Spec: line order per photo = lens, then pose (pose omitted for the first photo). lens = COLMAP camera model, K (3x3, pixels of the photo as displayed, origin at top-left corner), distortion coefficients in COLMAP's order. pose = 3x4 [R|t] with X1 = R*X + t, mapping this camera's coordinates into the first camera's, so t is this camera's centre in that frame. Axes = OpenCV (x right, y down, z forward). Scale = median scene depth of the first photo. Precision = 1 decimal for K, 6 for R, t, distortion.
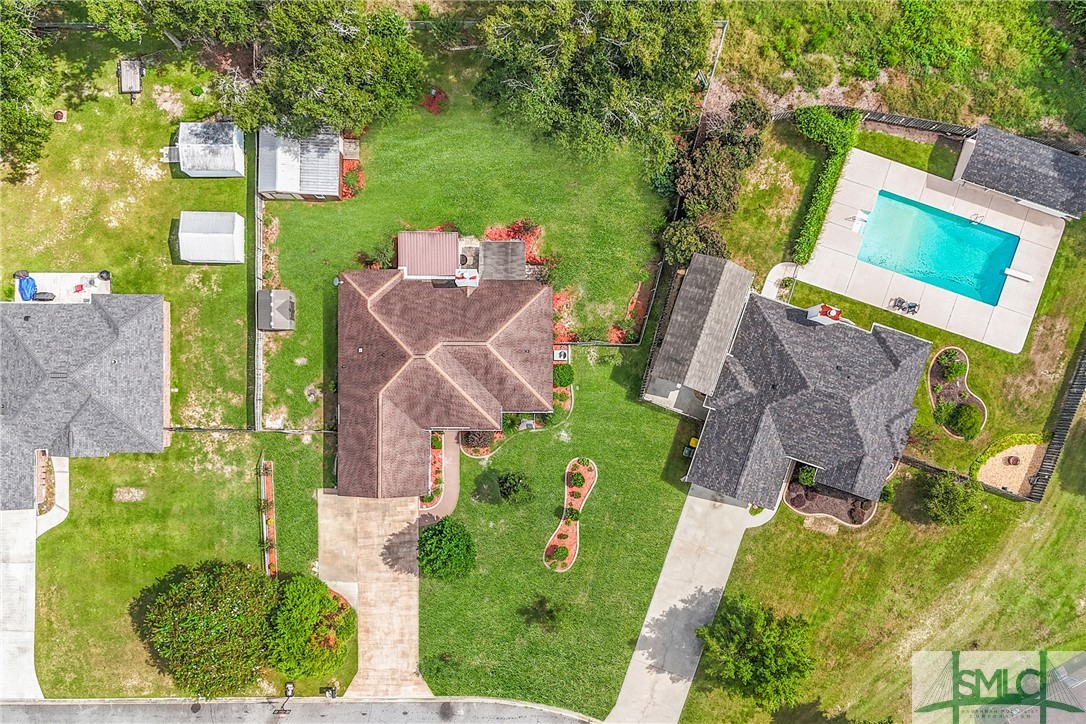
lens RADIAL K [[900.2, 0, 542.1], [0, 900.2, 327.9], [0, 0, 1]] dist [0.091030, -0.132360]
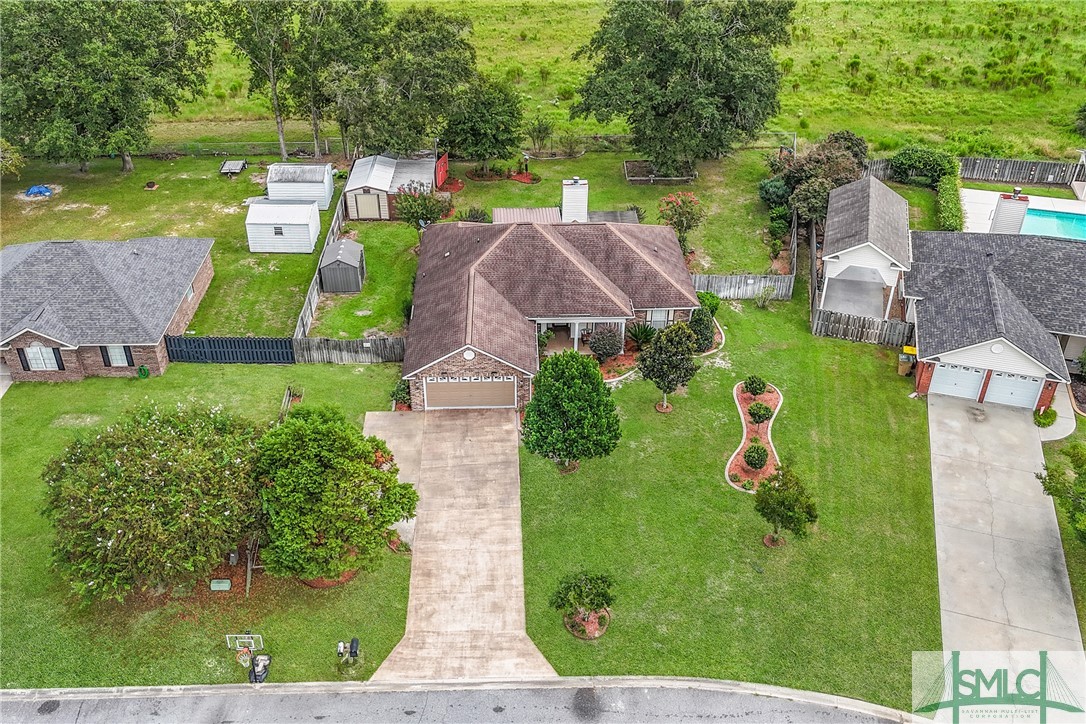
lens RADIAL K [[900.2, 0, 542.1], [0, 900.2, 327.9], [0, 0, 1]] dist [0.091030, -0.132360]
pose [[0.999063, -0.040187, 0.016062, -0.127729], [0.036234, 0.573755, -0.818225, 0.689262], [0.023666, 0.818040, 0.574674, 0.576782]]
